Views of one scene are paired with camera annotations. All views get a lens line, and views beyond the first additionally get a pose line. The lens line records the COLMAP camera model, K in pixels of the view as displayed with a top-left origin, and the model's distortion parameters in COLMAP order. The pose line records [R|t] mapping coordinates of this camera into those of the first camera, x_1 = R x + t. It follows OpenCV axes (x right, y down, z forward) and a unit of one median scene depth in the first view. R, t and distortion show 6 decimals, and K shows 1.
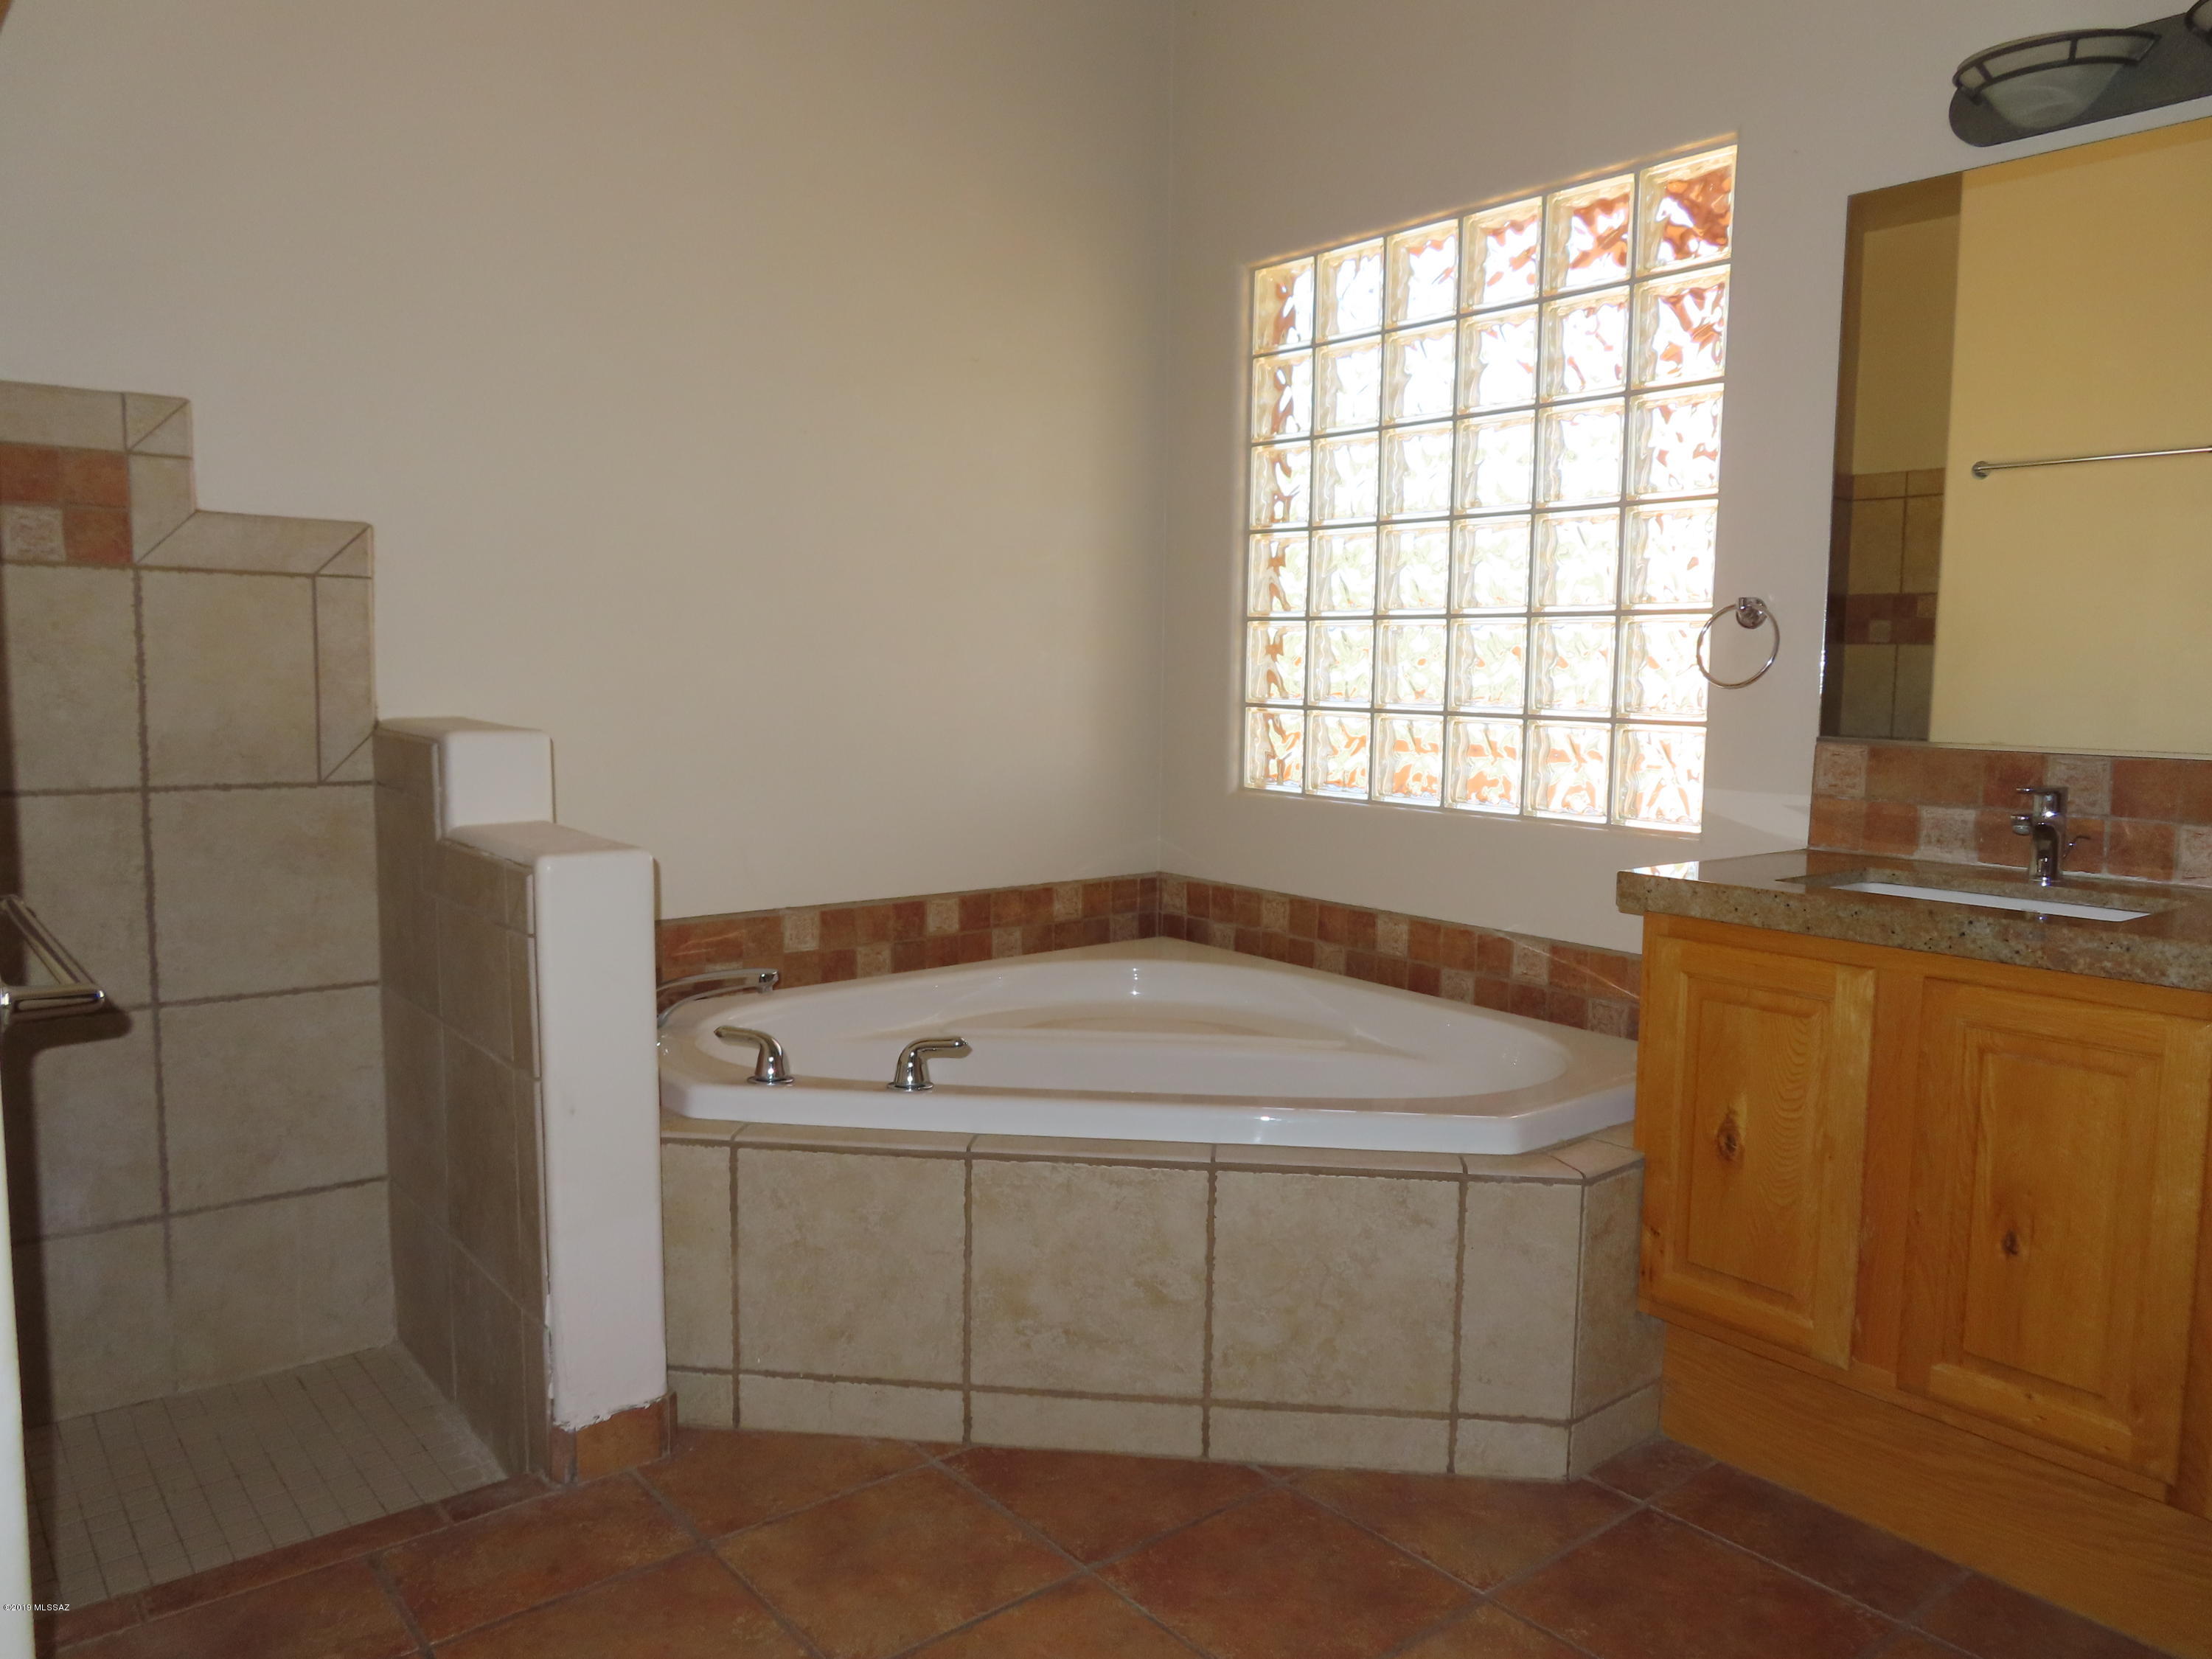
lens RADIAL K [[1582.8, 0, 1105.7], [0, 1582.8, 828.9], [0, 0, 1]] dist [-0.004570, 0.004914]
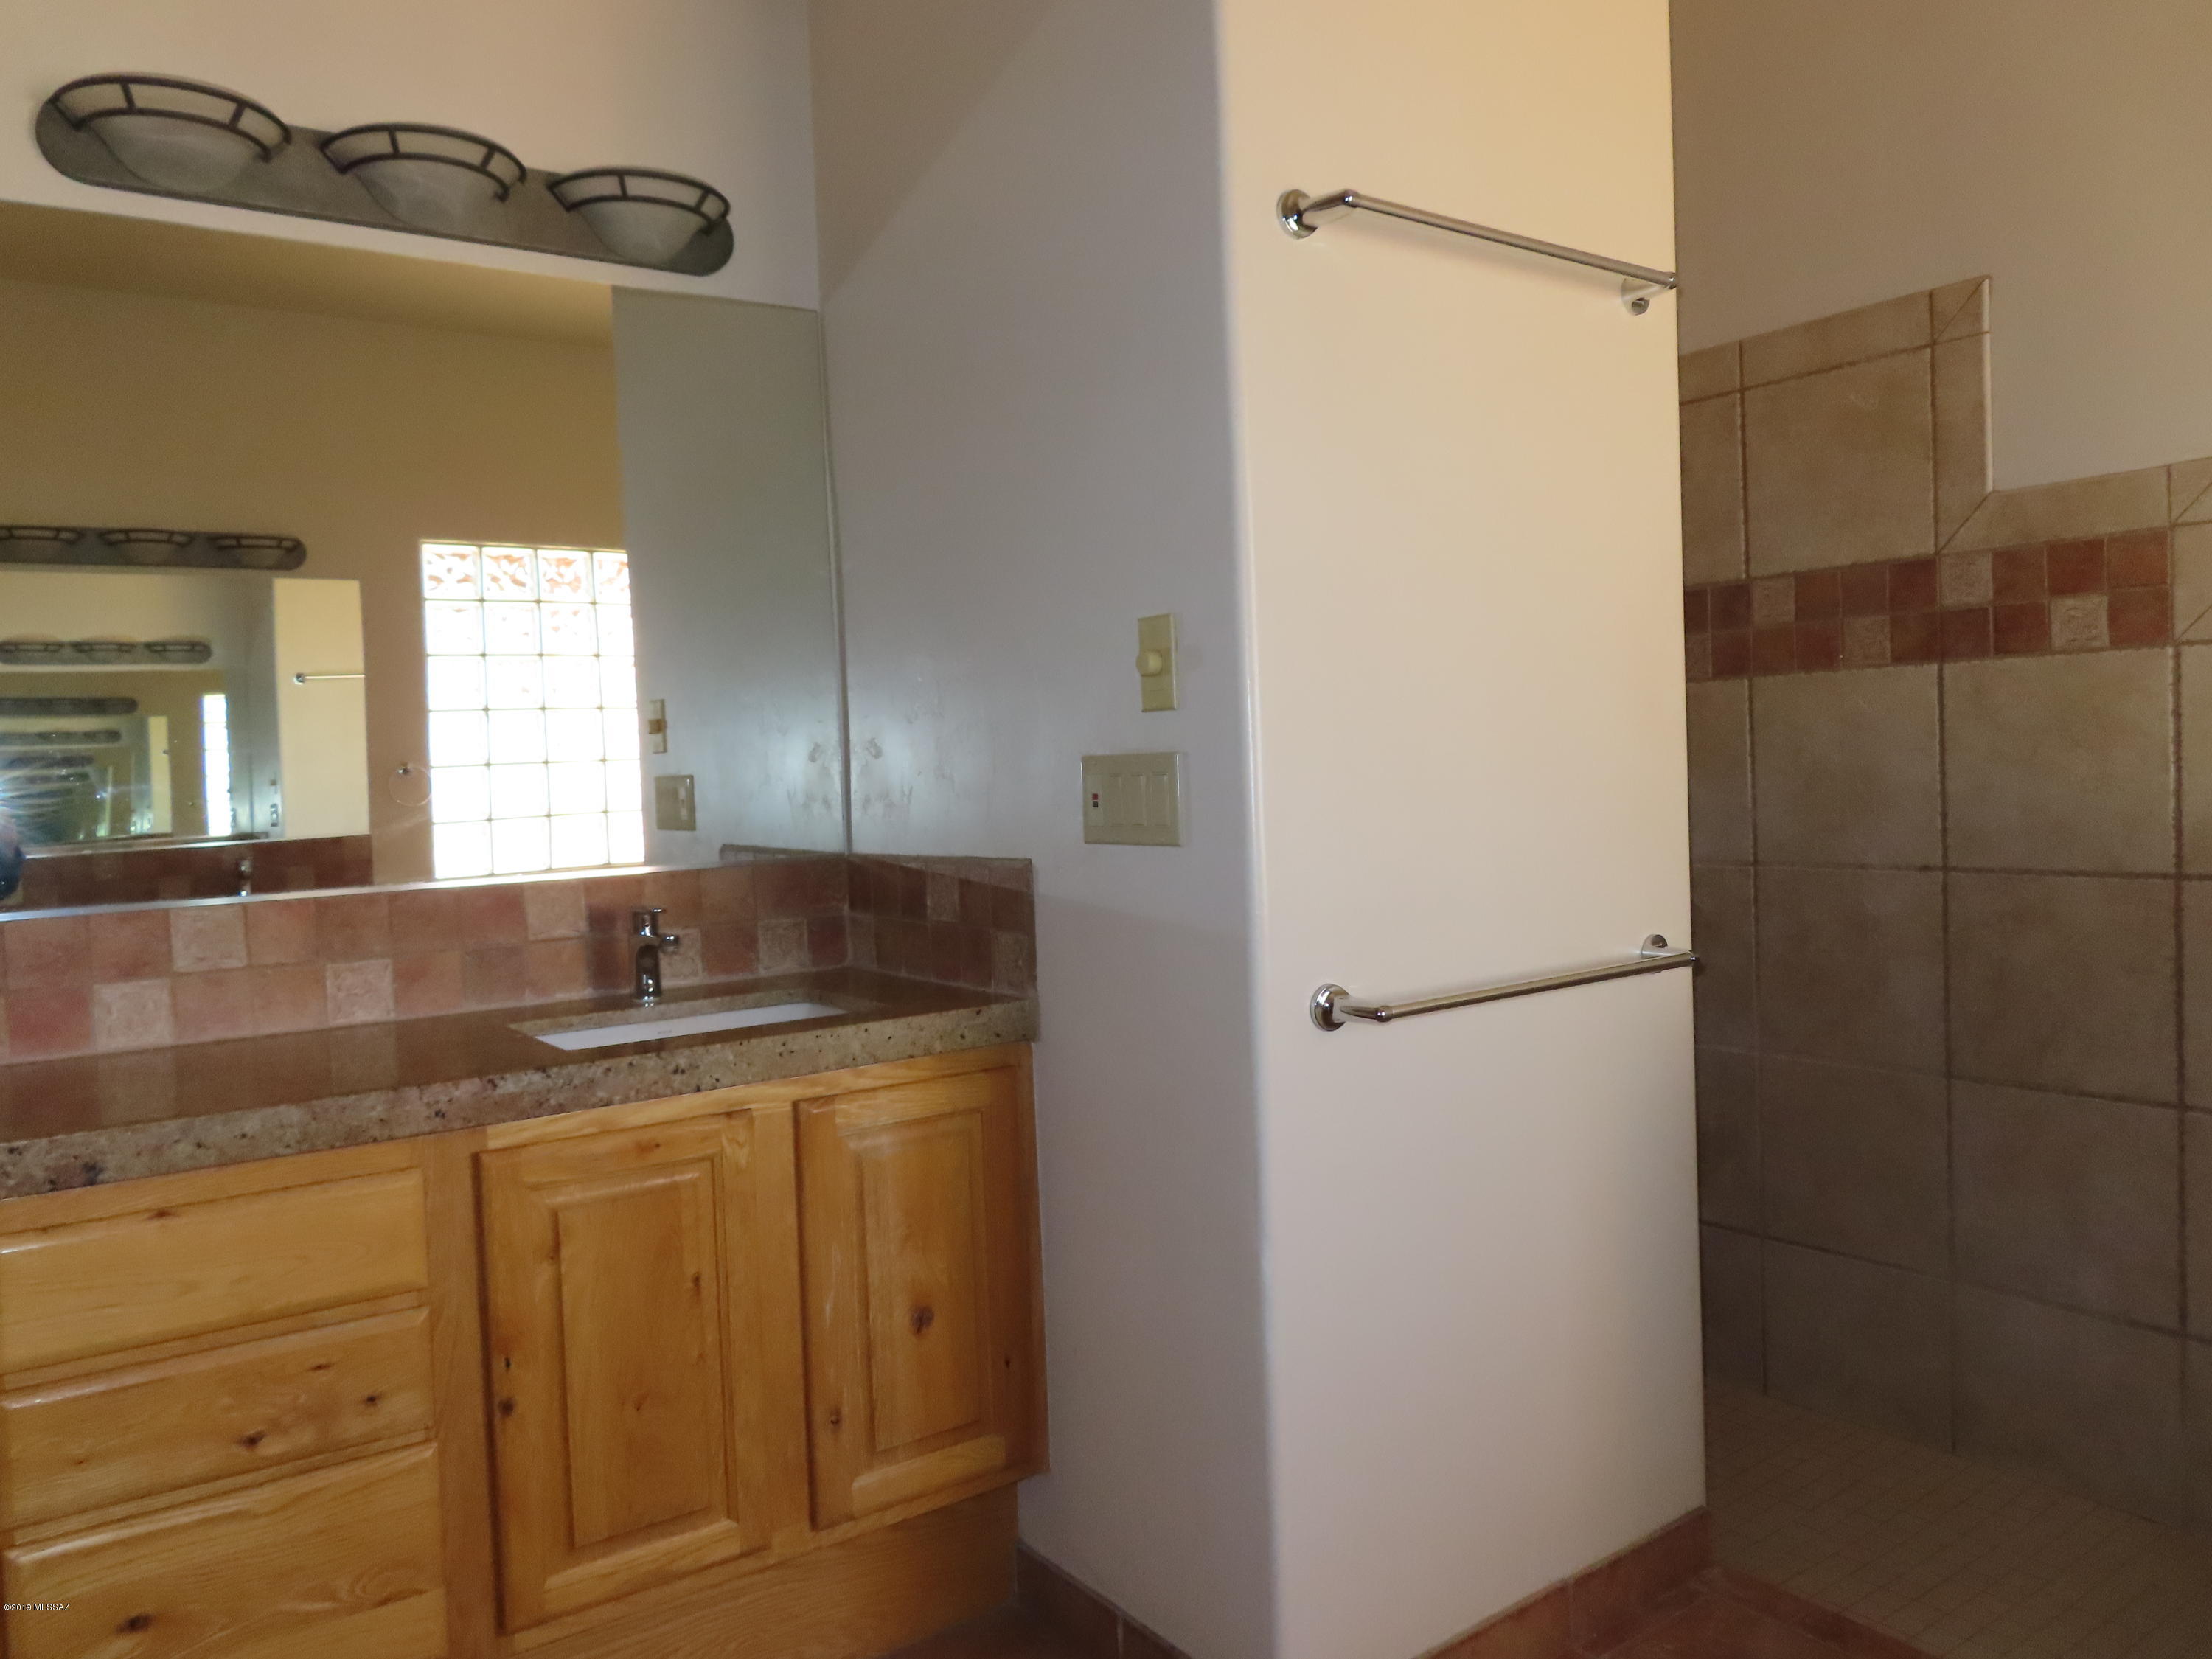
lens RADIAL K [[1582.8, 0, 1105.6], [0, 1582.8, 825.1], [0, 0, 1]] dist [-0.004570, 0.004914]
pose [[-0.087360, 0.026039, -0.995836, 0.395708], [-0.066138, 0.997301, 0.031879, -0.043905], [0.993979, 0.068647, -0.085402, 0.445762]]
